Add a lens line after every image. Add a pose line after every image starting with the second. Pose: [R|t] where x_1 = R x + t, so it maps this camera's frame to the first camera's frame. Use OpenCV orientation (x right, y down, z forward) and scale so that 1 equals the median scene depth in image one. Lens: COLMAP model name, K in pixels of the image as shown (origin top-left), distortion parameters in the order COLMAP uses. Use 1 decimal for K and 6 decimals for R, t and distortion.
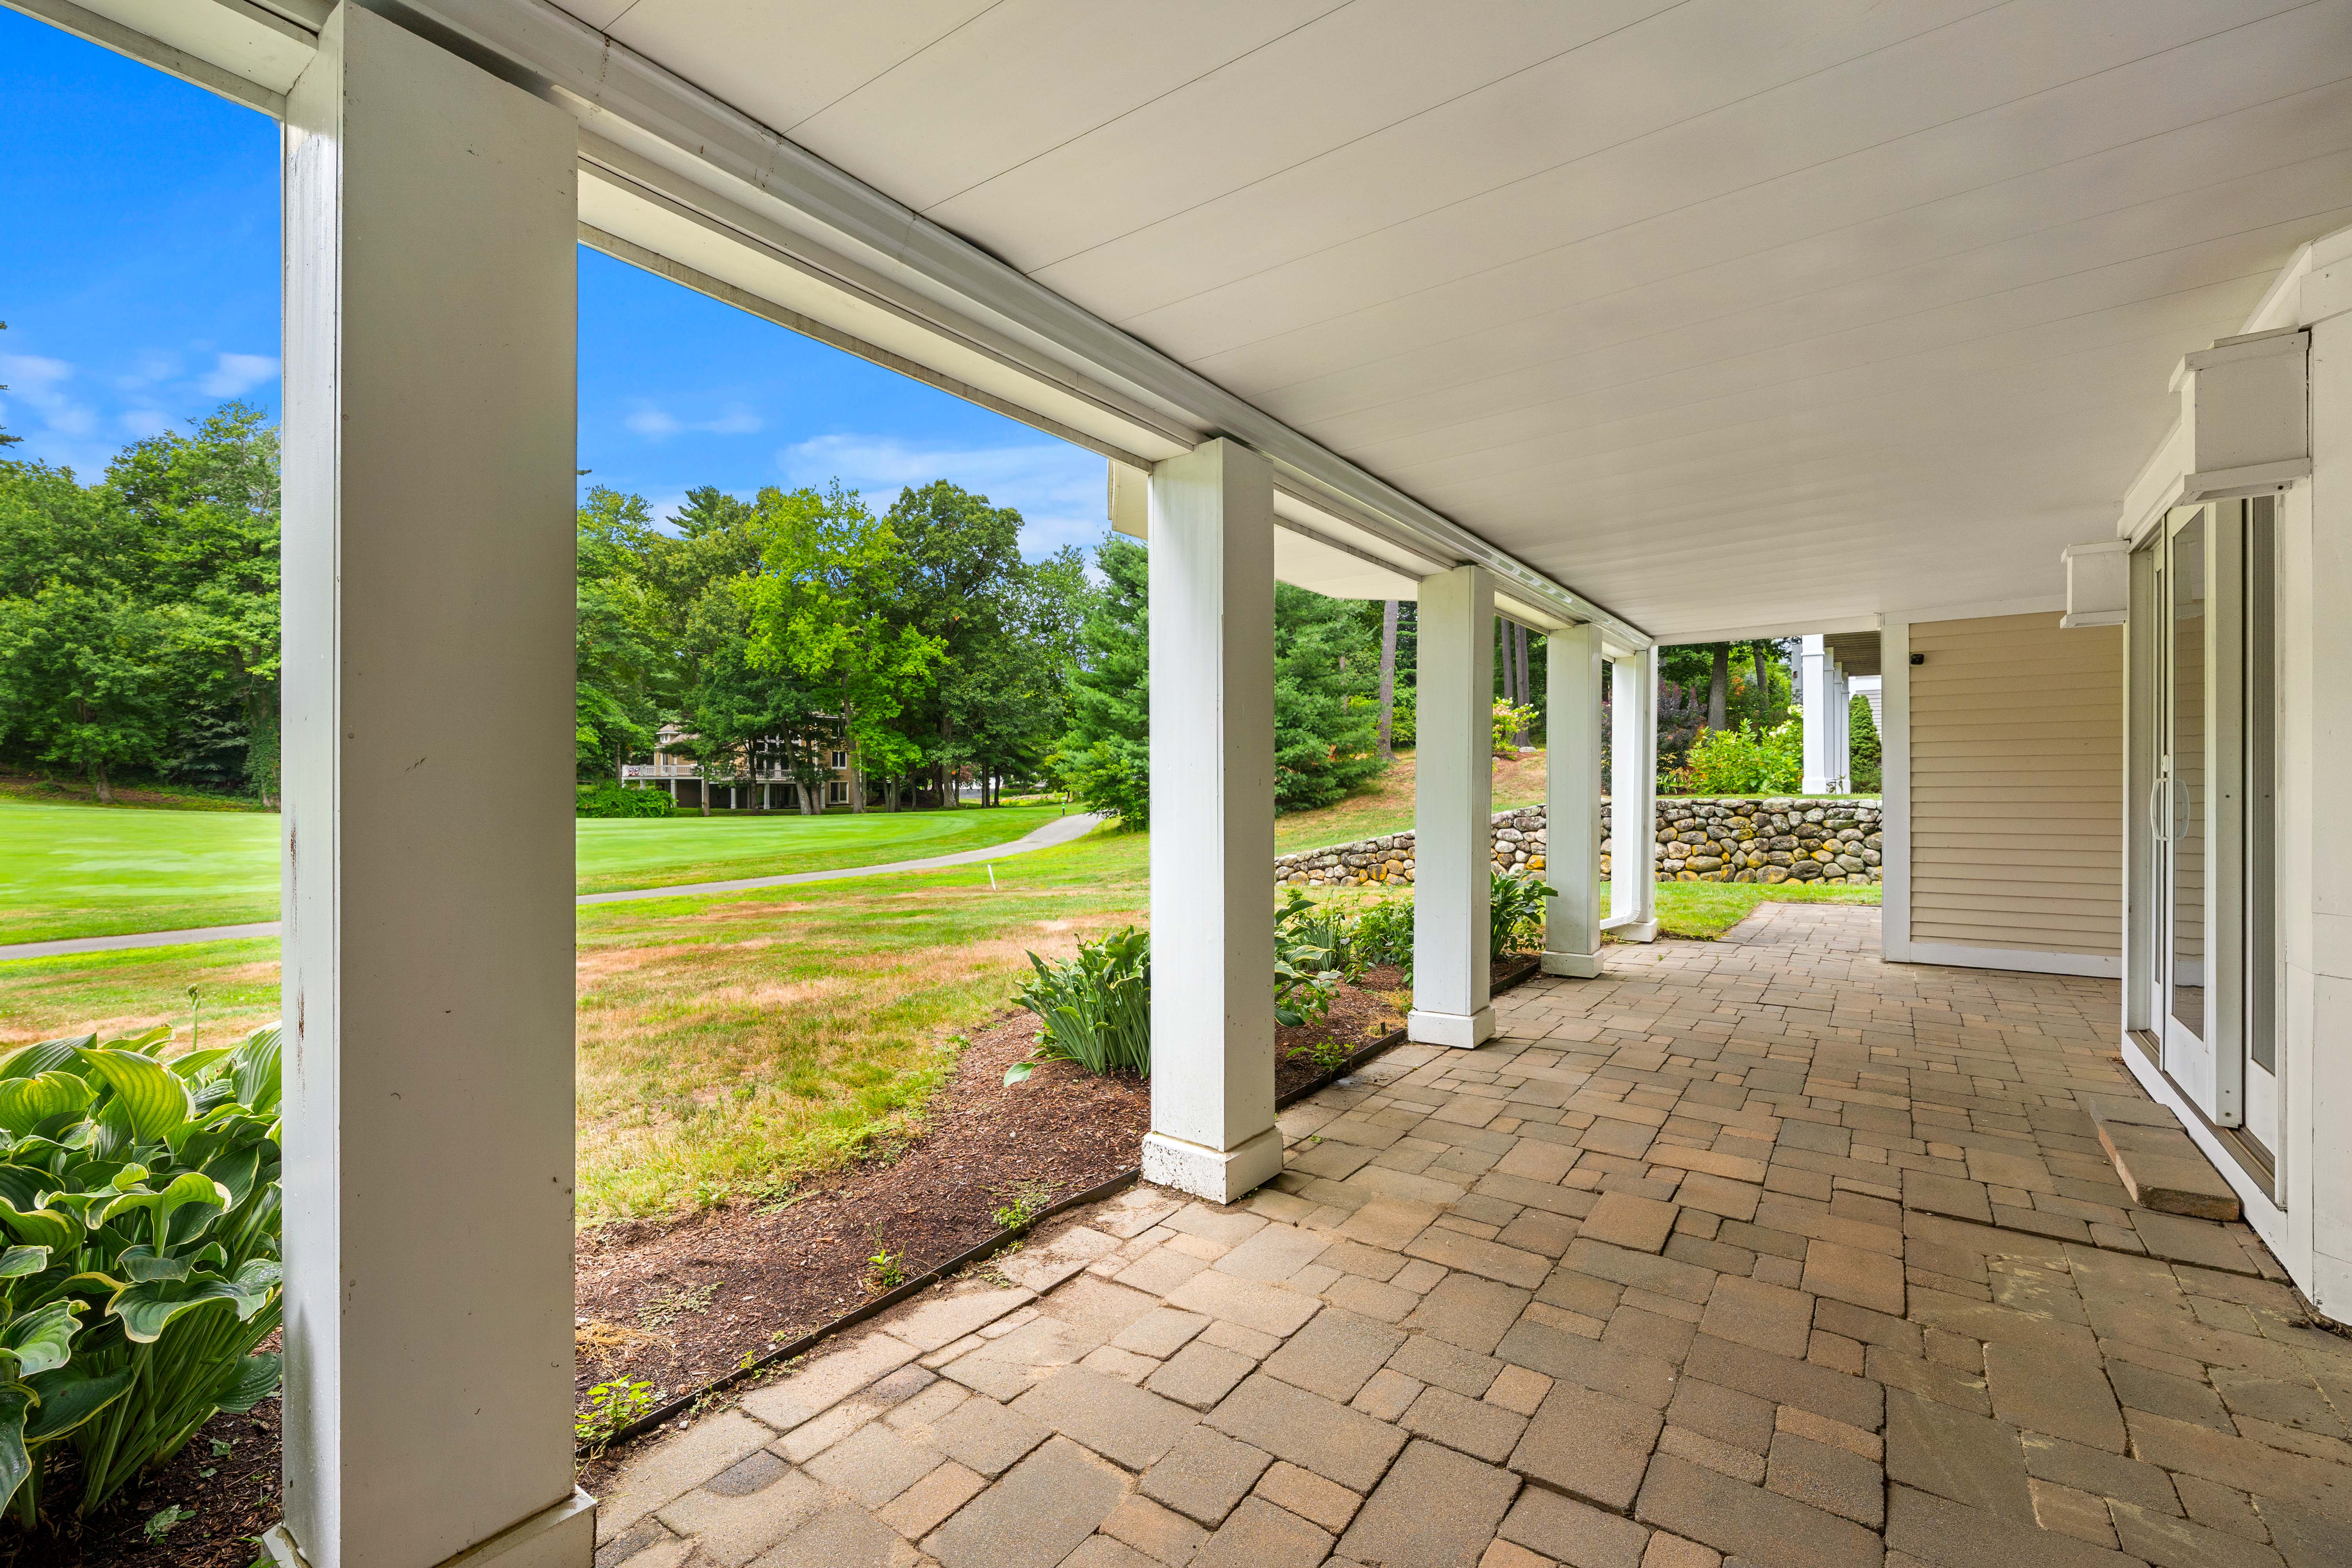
lens RADIAL K [[1020.7, 0, 1187.6], [0, 1020.7, 787.8], [0, 0, 1]] dist [-0.001303, -0.000028]
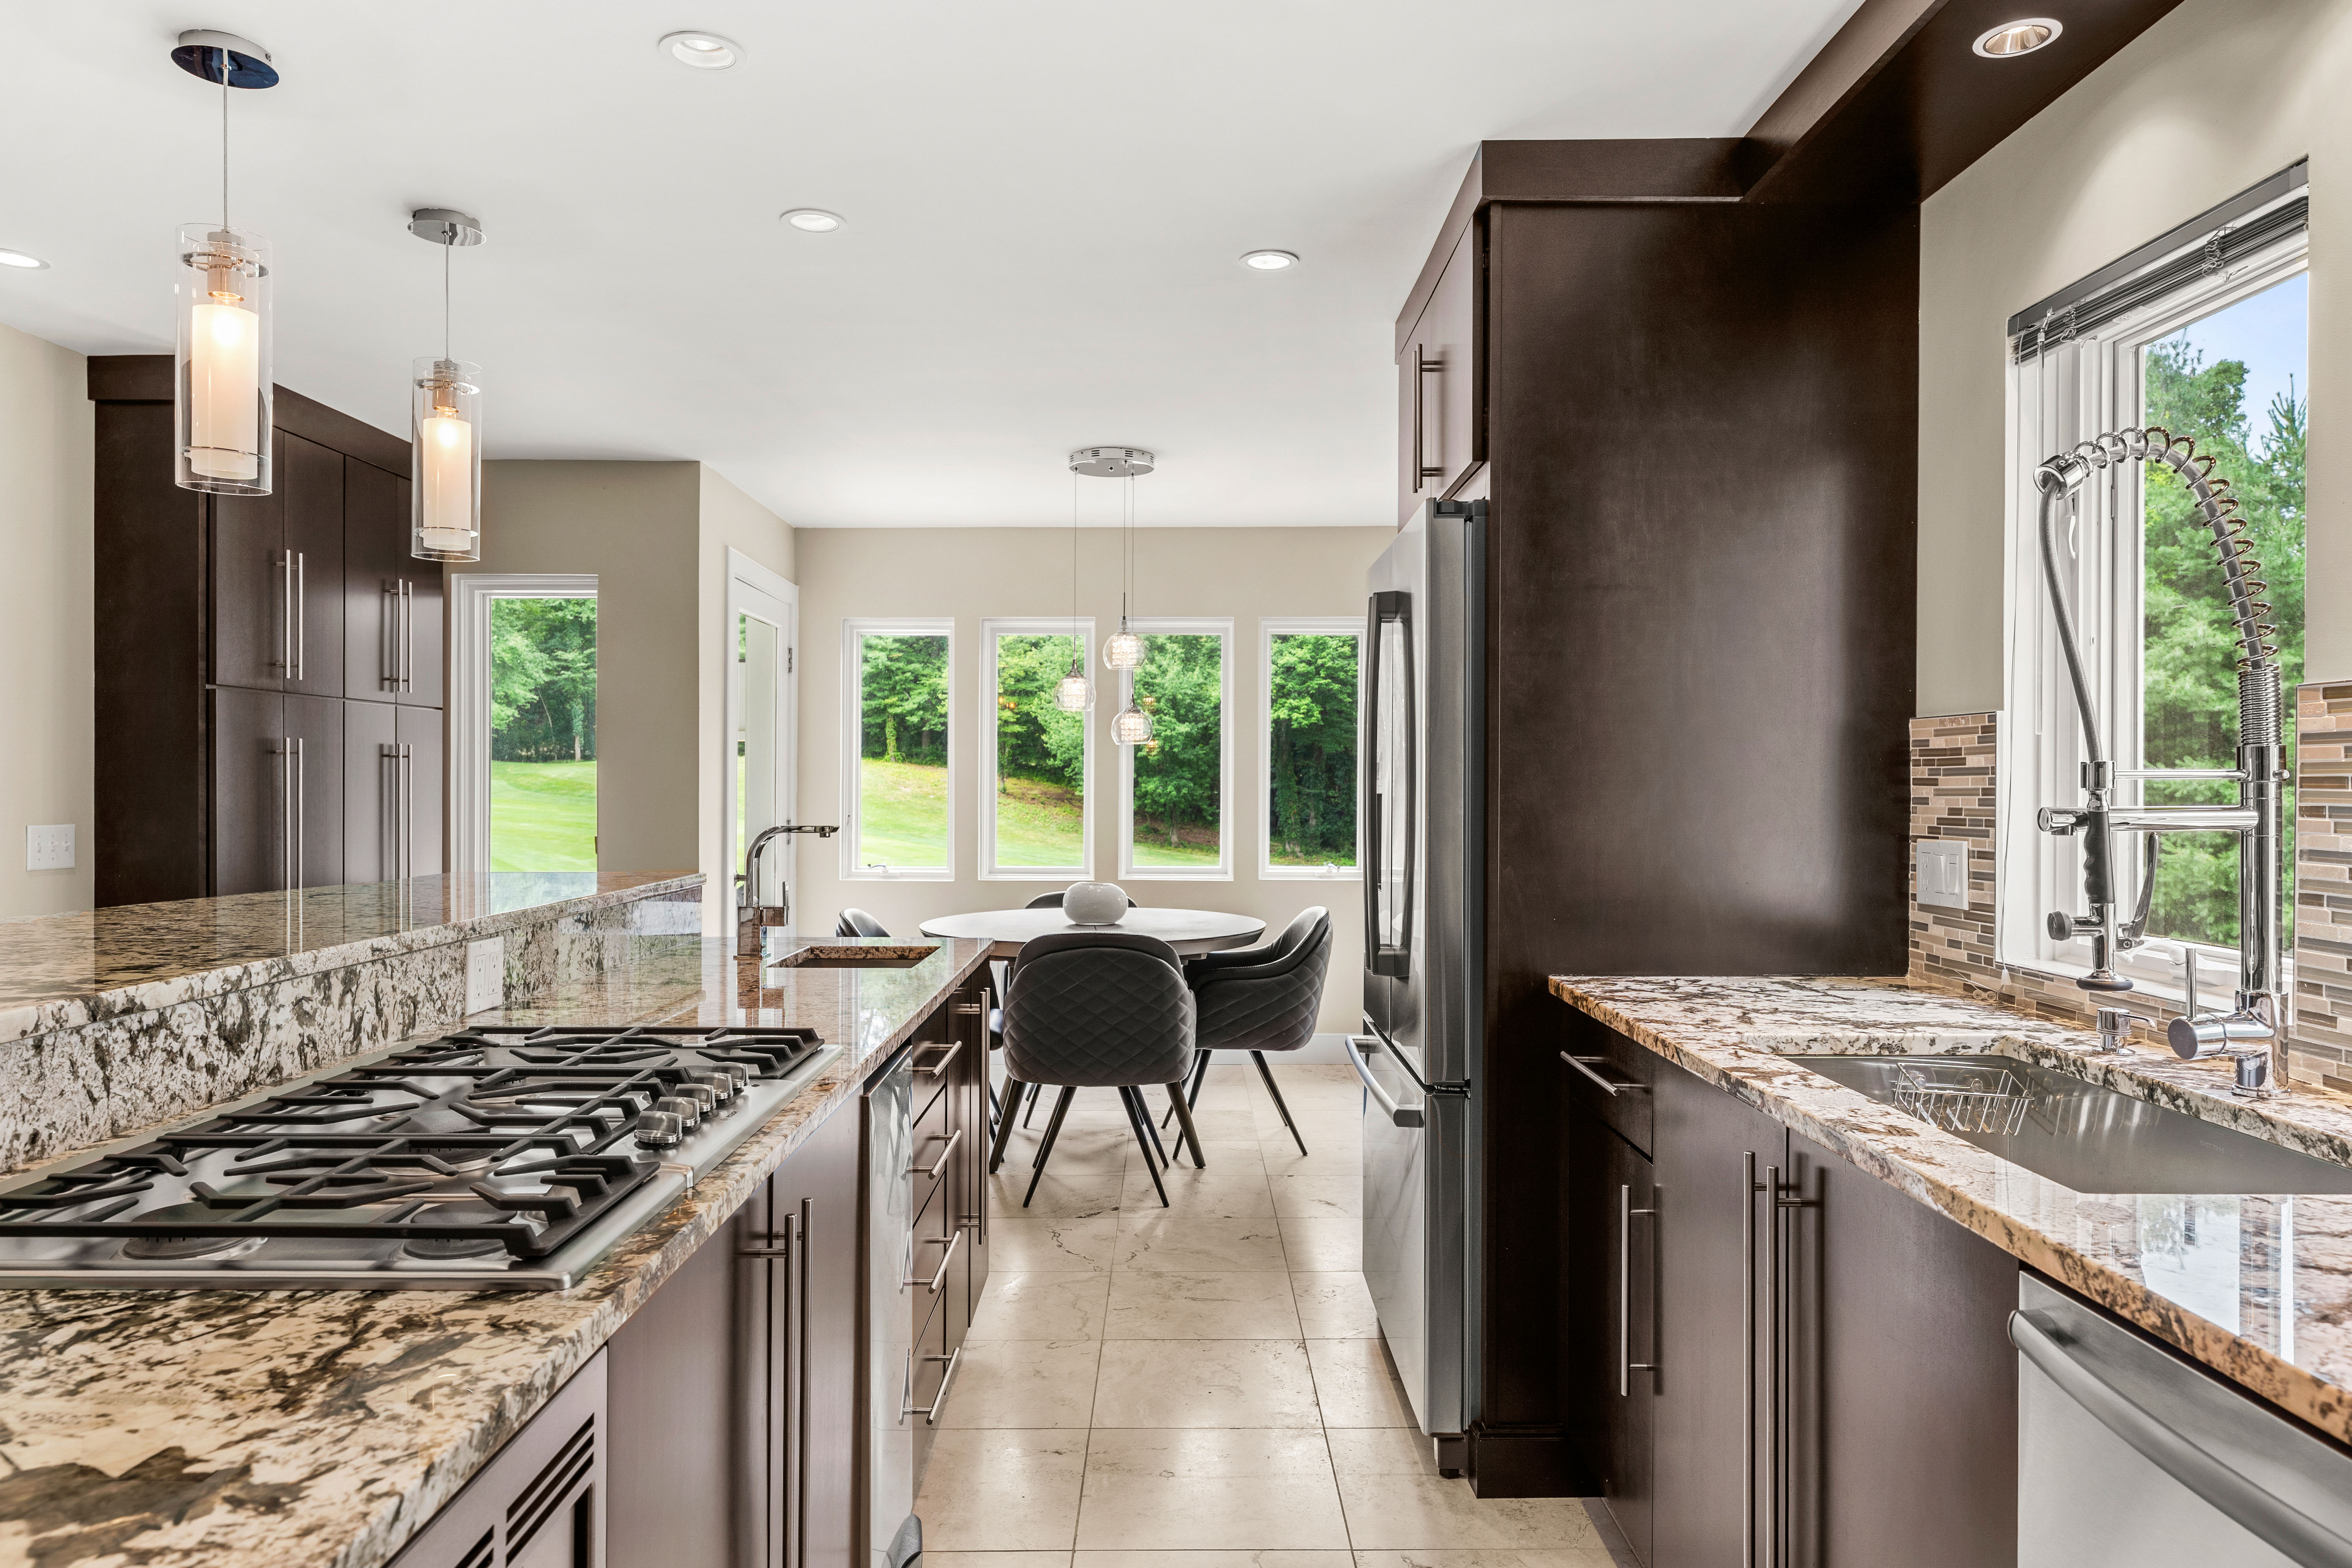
lens RADIAL K [[1478.1, 0, 1164.9], [0, 1478.1, 774.3], [0, 0, 1]] dist [0.003499, 0.002187]
pose [[0.578456, -0.000239, -0.815714, 0.186982], [-0.009572, 0.999929, -0.007081, -0.042344], [0.815657, 0.011904, 0.578413, 0.060702]]
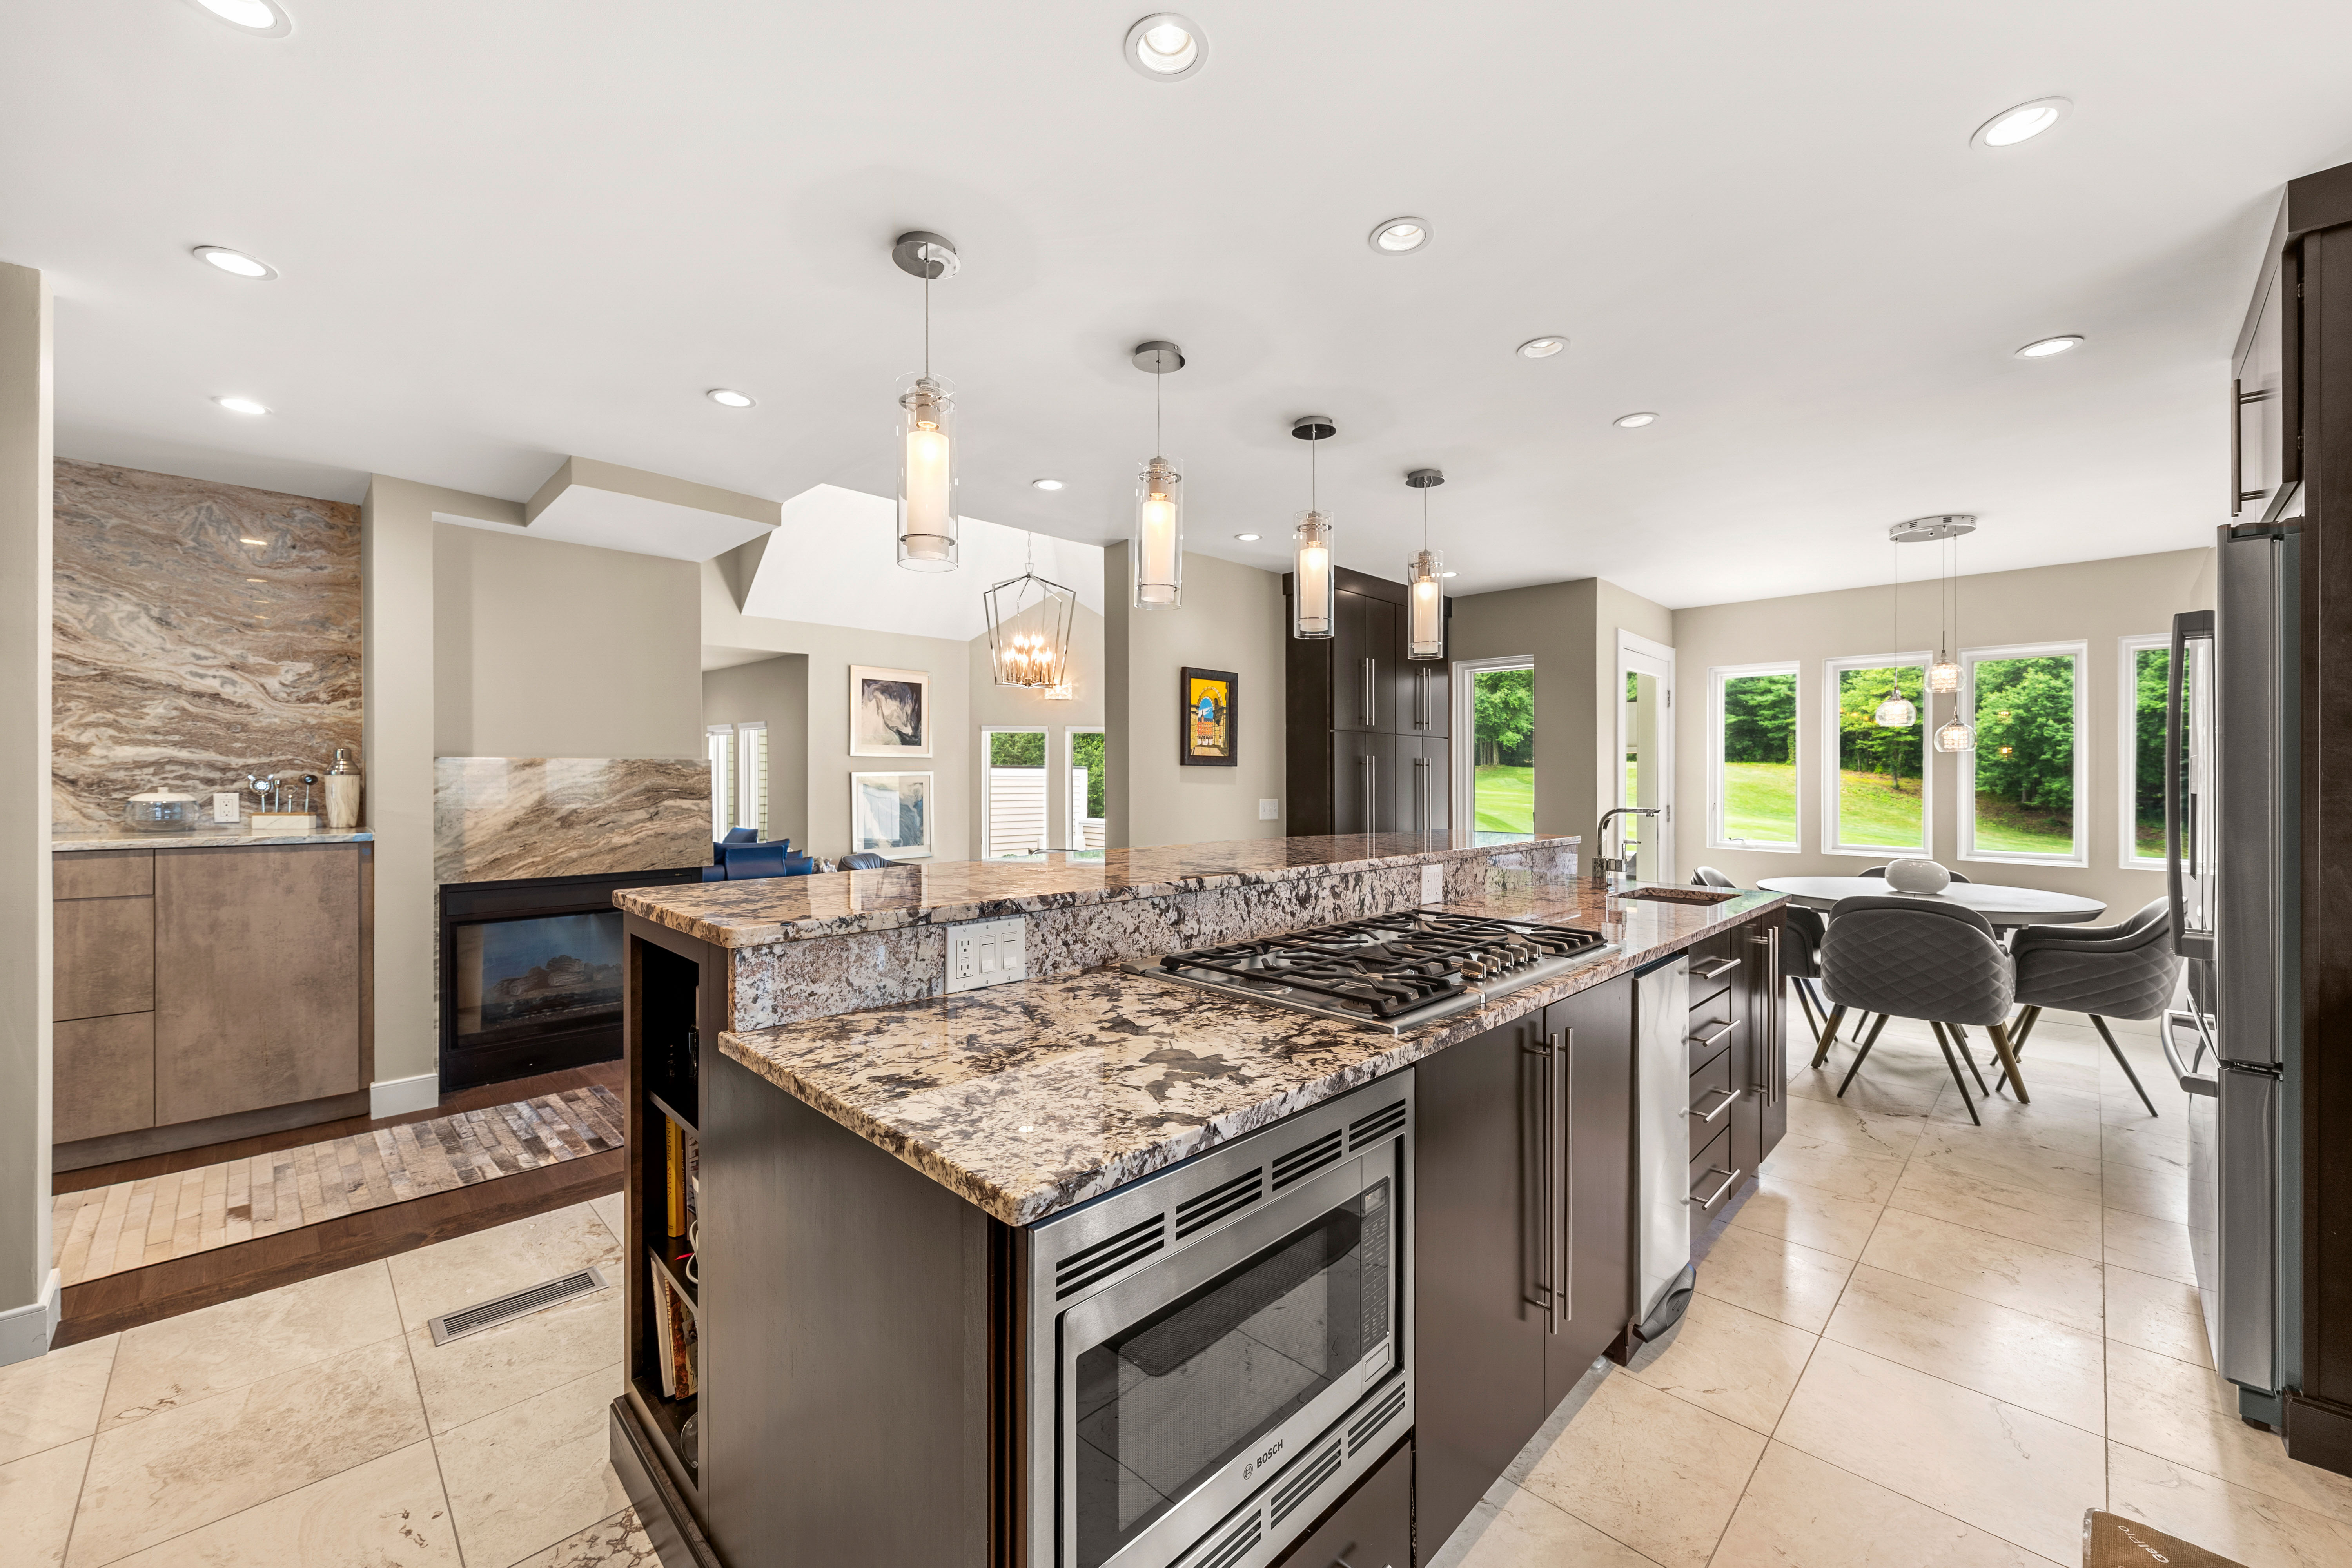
lens RADIAL K [[902.3, 0, 1147.8], [0, 902.3, 780.2], [0, 0, 1]] dist [0.000462, -0.000168]
pose [[-0.184842, 0.006163, -0.982749, 0.190911], [-0.012087, 0.999890, 0.008544, -0.042454], [0.982694, 0.013458, -0.184748, 0.063372]]
